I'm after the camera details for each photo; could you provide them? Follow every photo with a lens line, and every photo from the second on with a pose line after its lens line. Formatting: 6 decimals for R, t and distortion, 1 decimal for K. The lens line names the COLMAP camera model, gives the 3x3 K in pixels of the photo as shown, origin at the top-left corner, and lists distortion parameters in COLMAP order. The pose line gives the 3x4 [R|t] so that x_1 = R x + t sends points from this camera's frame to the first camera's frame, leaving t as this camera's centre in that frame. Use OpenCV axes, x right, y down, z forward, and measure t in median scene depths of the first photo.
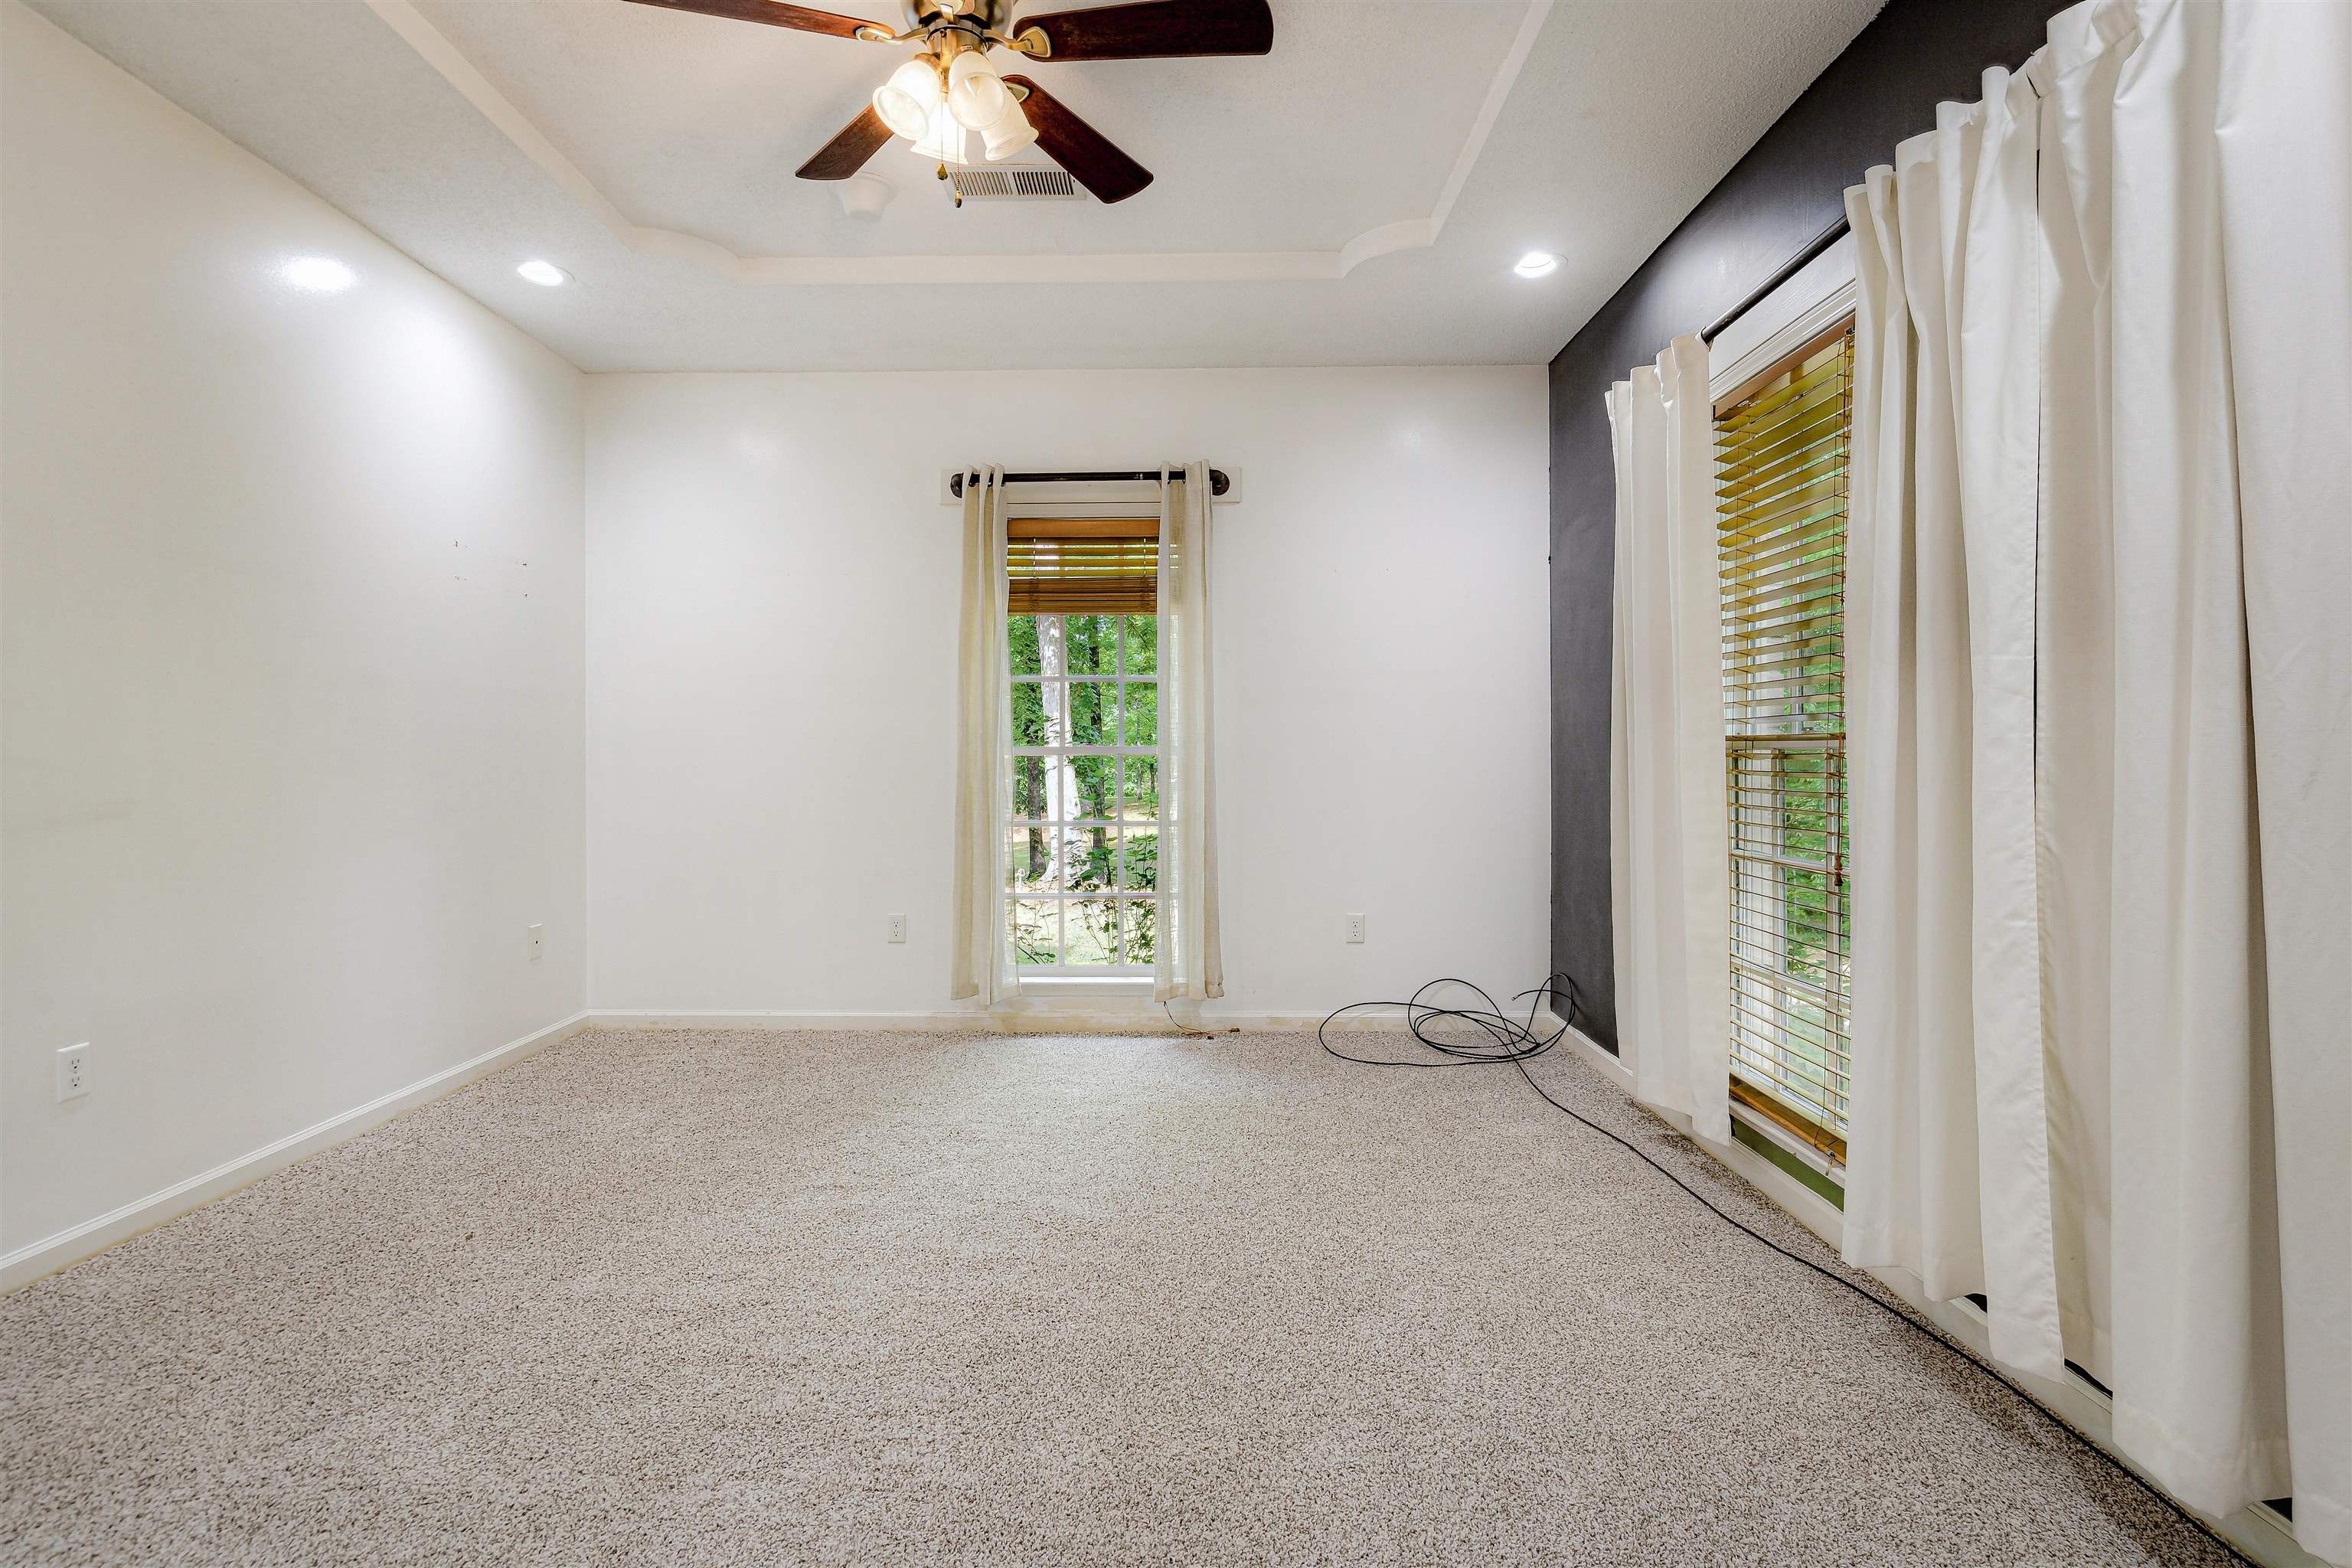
lens RADIAL K [[1144.1, 0, 1175.8], [0, 1144.1, 758.5], [0, 0, 1]] dist [-0.000879, 0.000398]
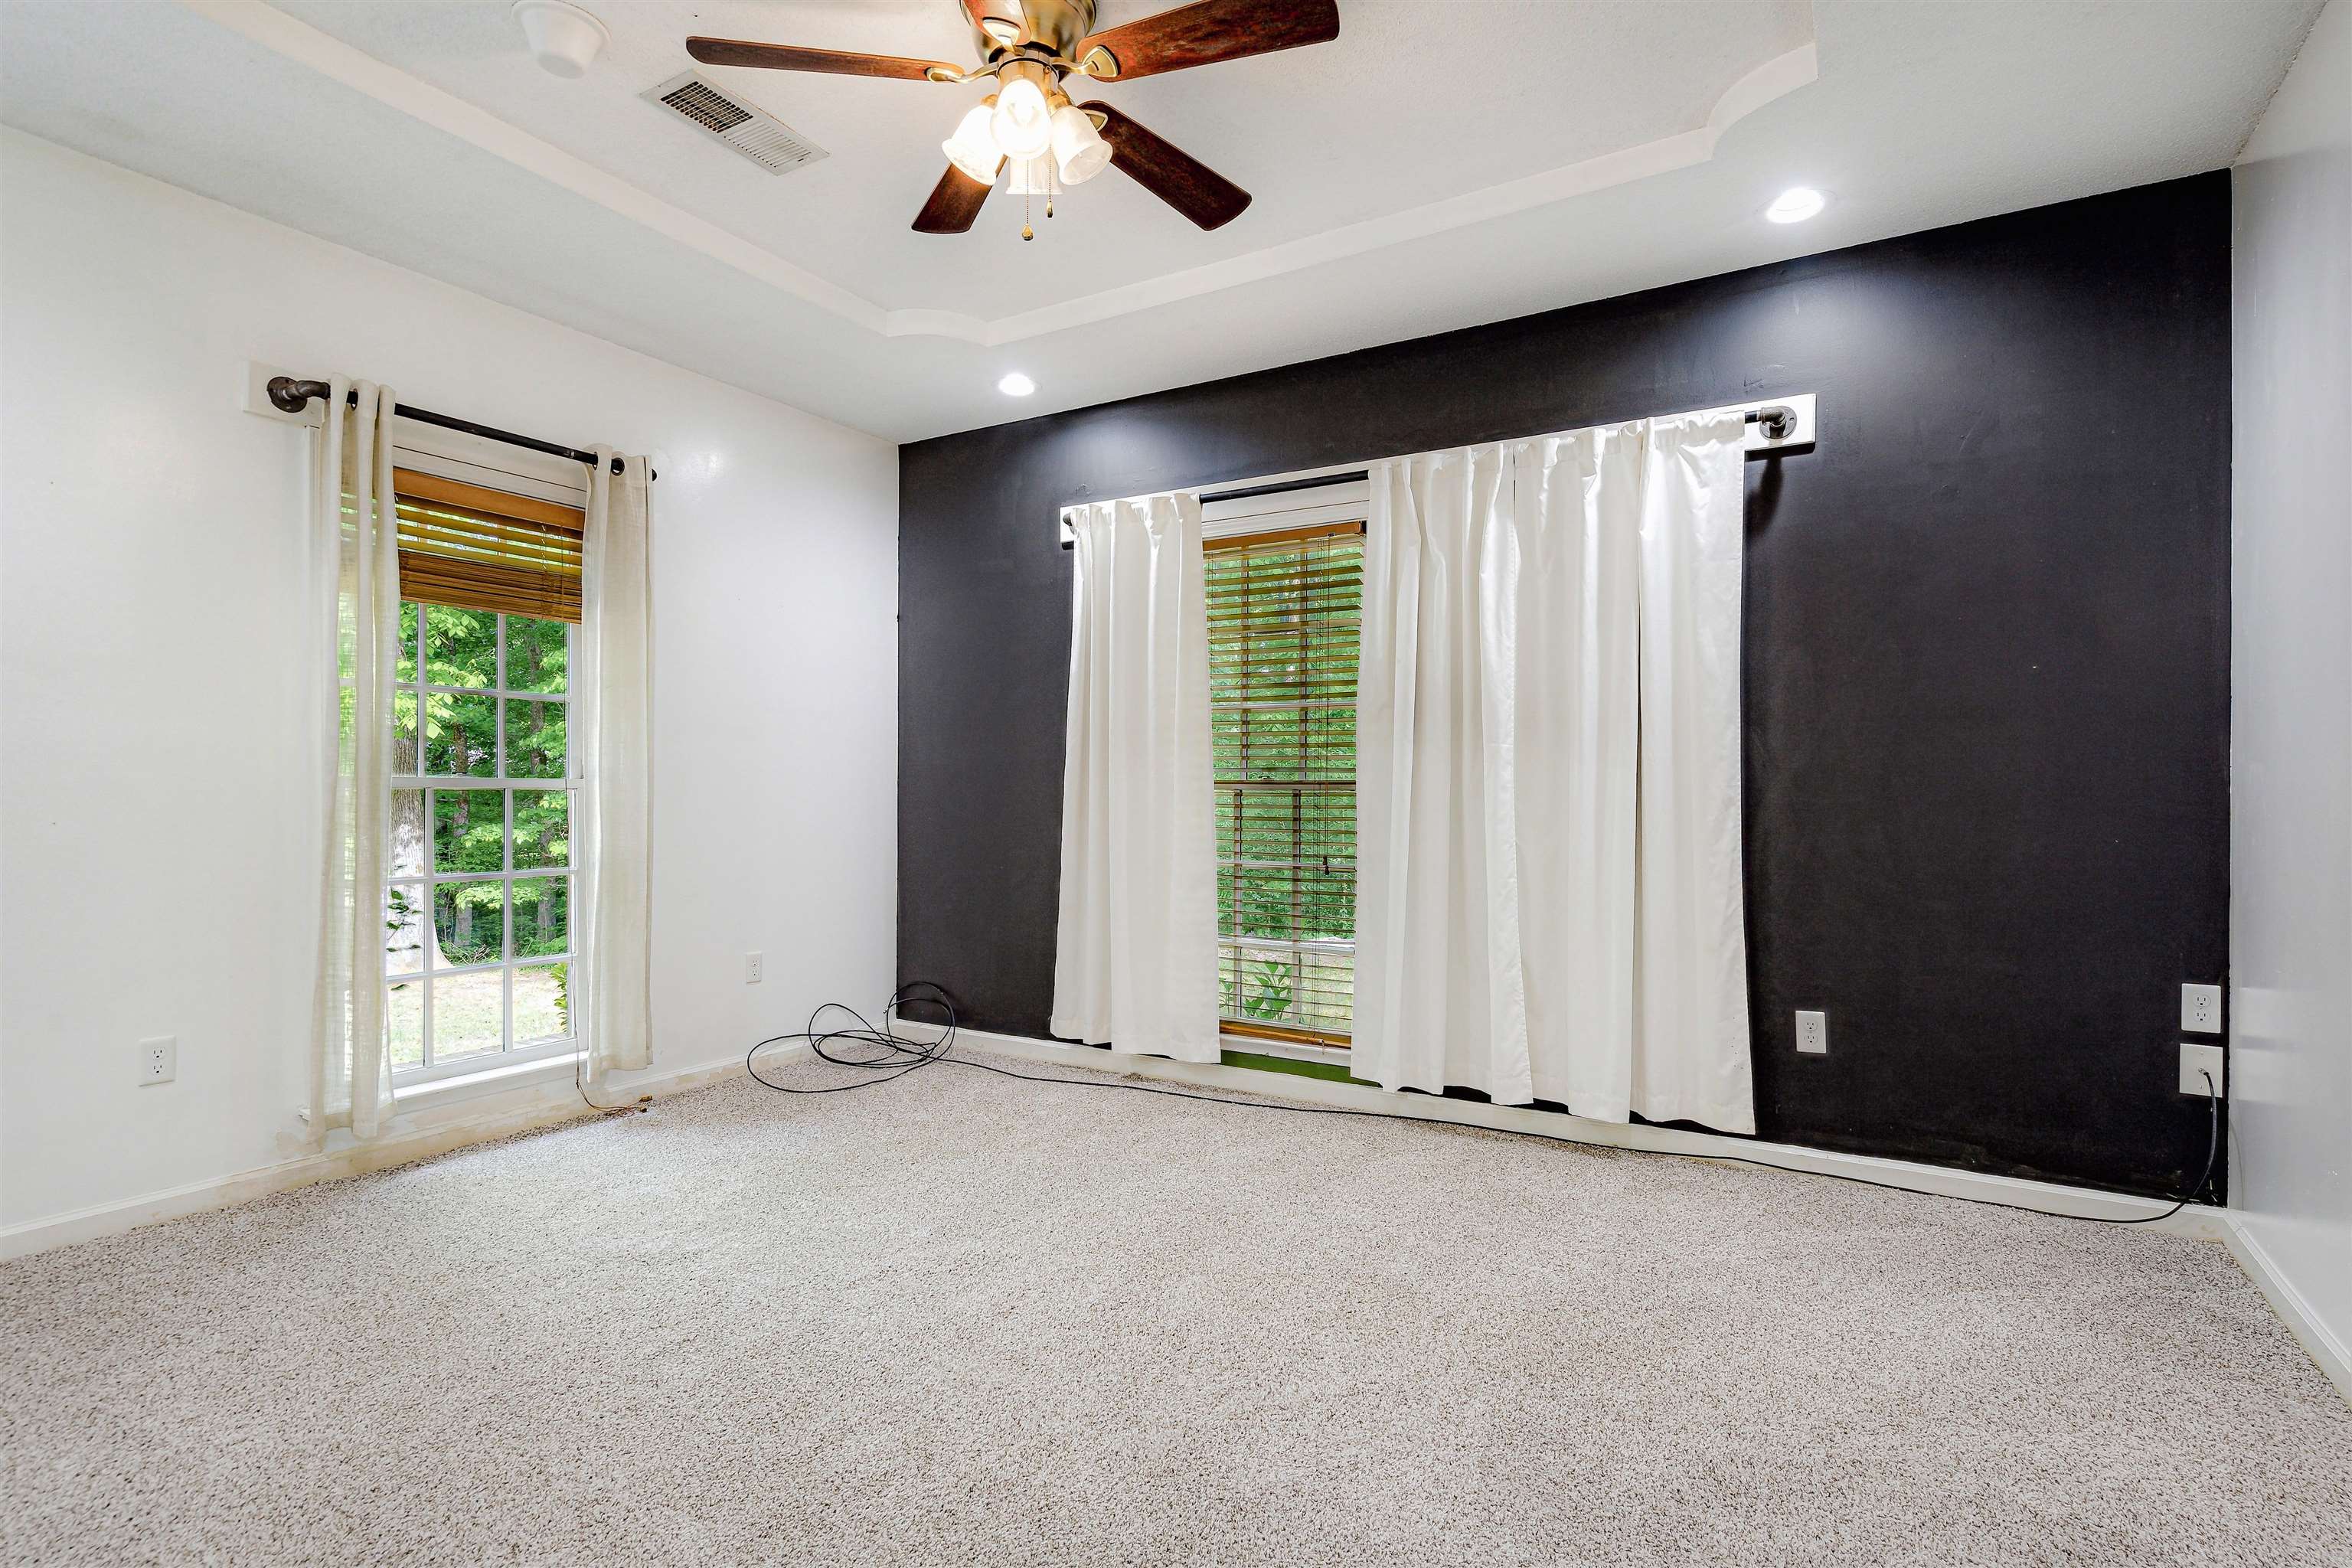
lens RADIAL K [[1114.4, 0, 1185.1], [0, 1114.4, 798.1], [0, 0, 1]] dist [-0.000878, 0.001432]
pose [[0.517757, -0.000612, 0.855528, -0.489933], [-0.003579, 0.999989, 0.002882, -0.001169], [-0.855520, -0.004554, 0.517749, 0.198030]]
